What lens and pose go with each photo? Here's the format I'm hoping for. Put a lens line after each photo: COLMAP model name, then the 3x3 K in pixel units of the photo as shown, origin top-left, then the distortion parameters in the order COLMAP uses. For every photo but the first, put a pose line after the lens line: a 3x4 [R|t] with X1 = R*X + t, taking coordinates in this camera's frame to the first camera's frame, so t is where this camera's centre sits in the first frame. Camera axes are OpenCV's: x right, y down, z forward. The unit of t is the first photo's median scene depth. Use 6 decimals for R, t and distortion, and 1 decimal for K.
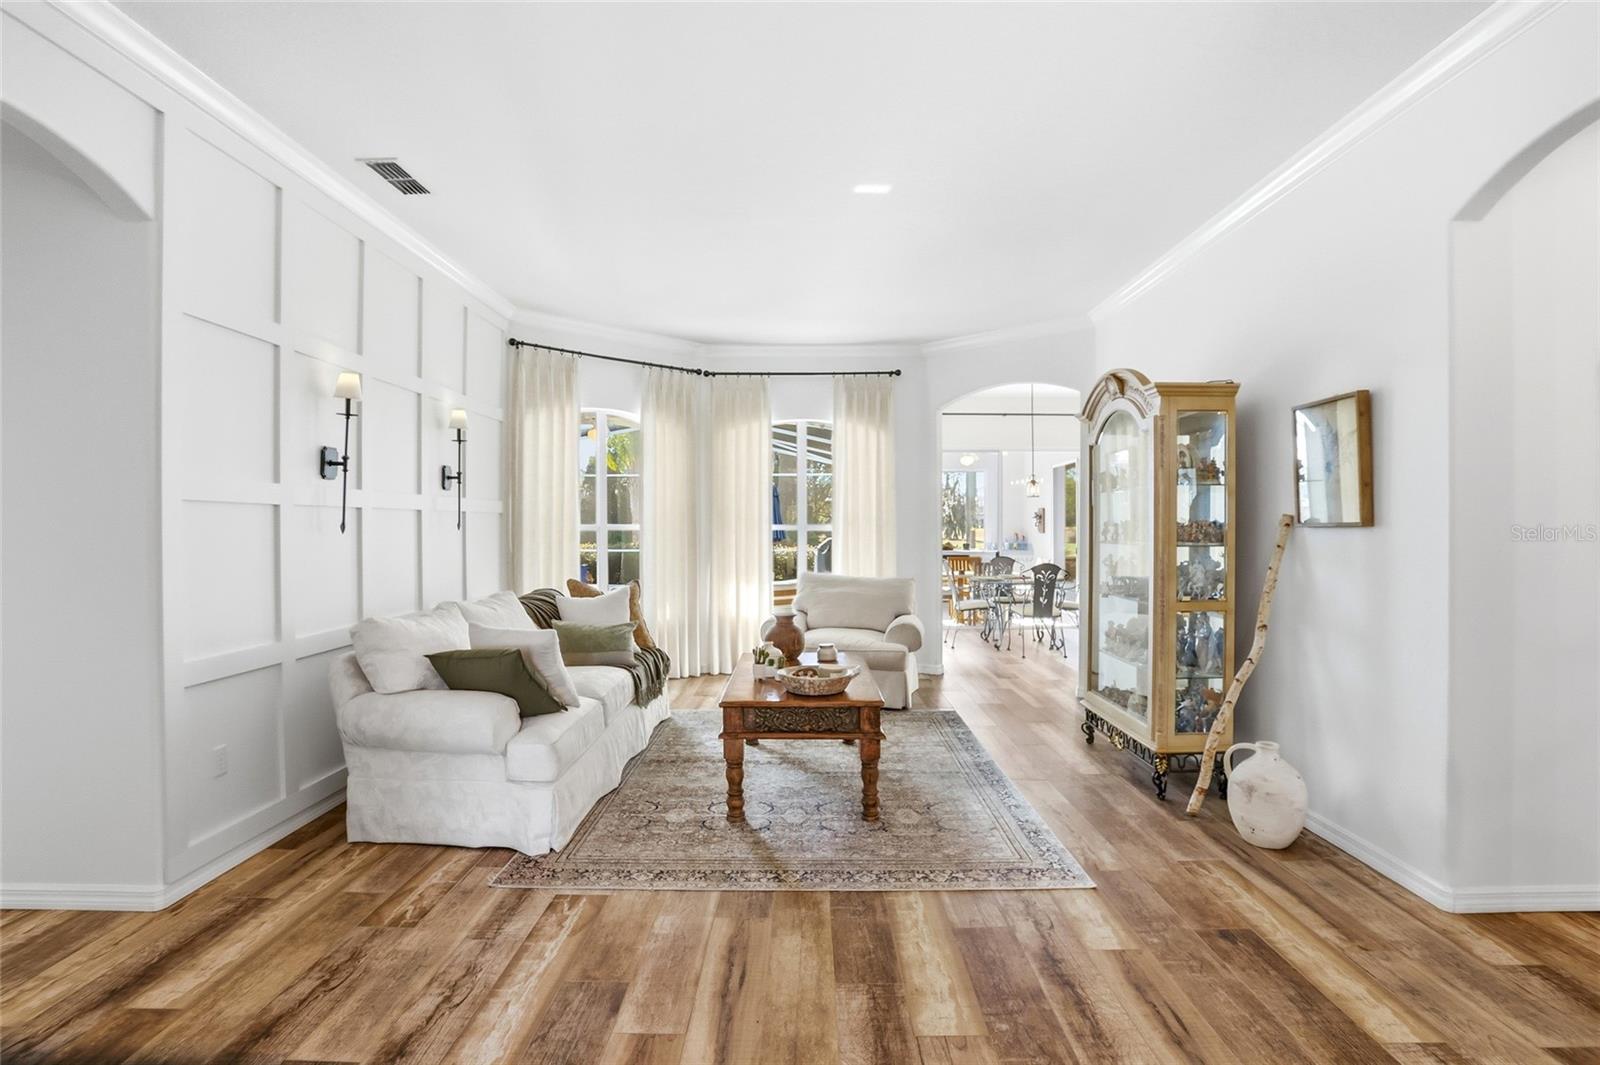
lens RADIAL K [[758.8, 0, 802.9], [0, 758.8, 522.6], [0, 0, 1]] dist [-0.053341, 0.014232]
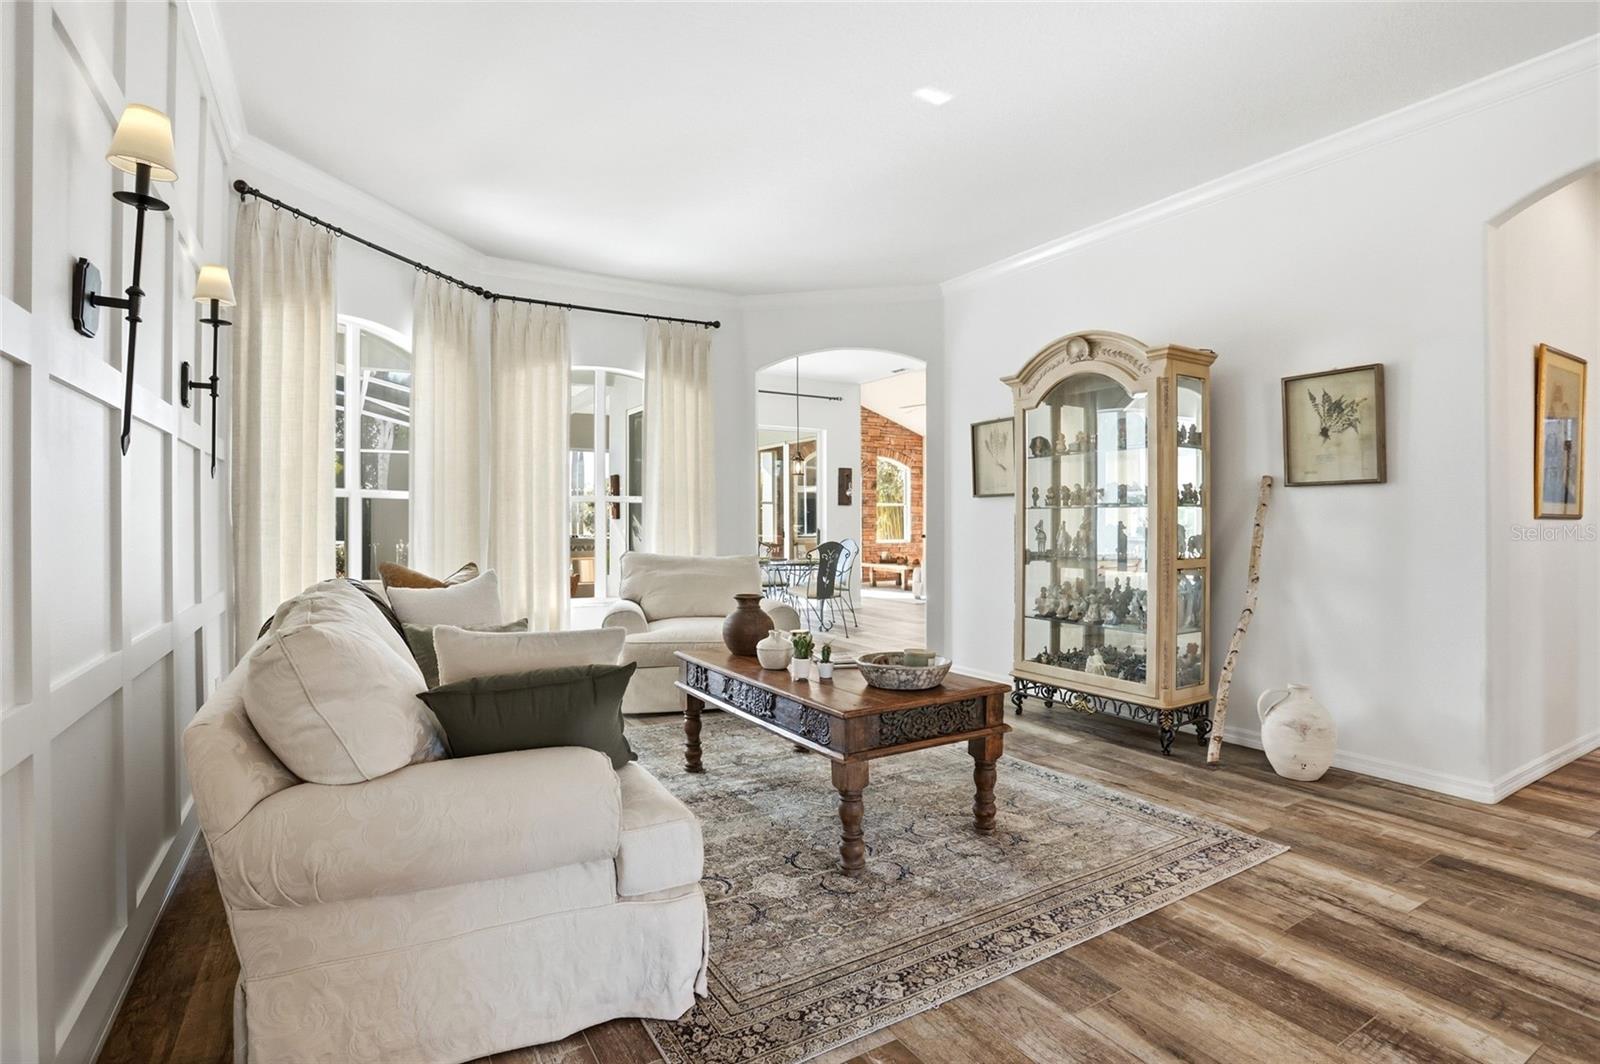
lens RADIAL K [[758.8, 0, 787.0], [0, 758.8, 526.0], [0, 0, 1]] dist [-0.053341, 0.014232]
pose [[0.860946, -0.002024, 0.508693, -0.534699], [-0.002738, 0.999959, 0.008611, 0.057404], [-0.508689, -0.008806, 0.860905, 0.430872]]
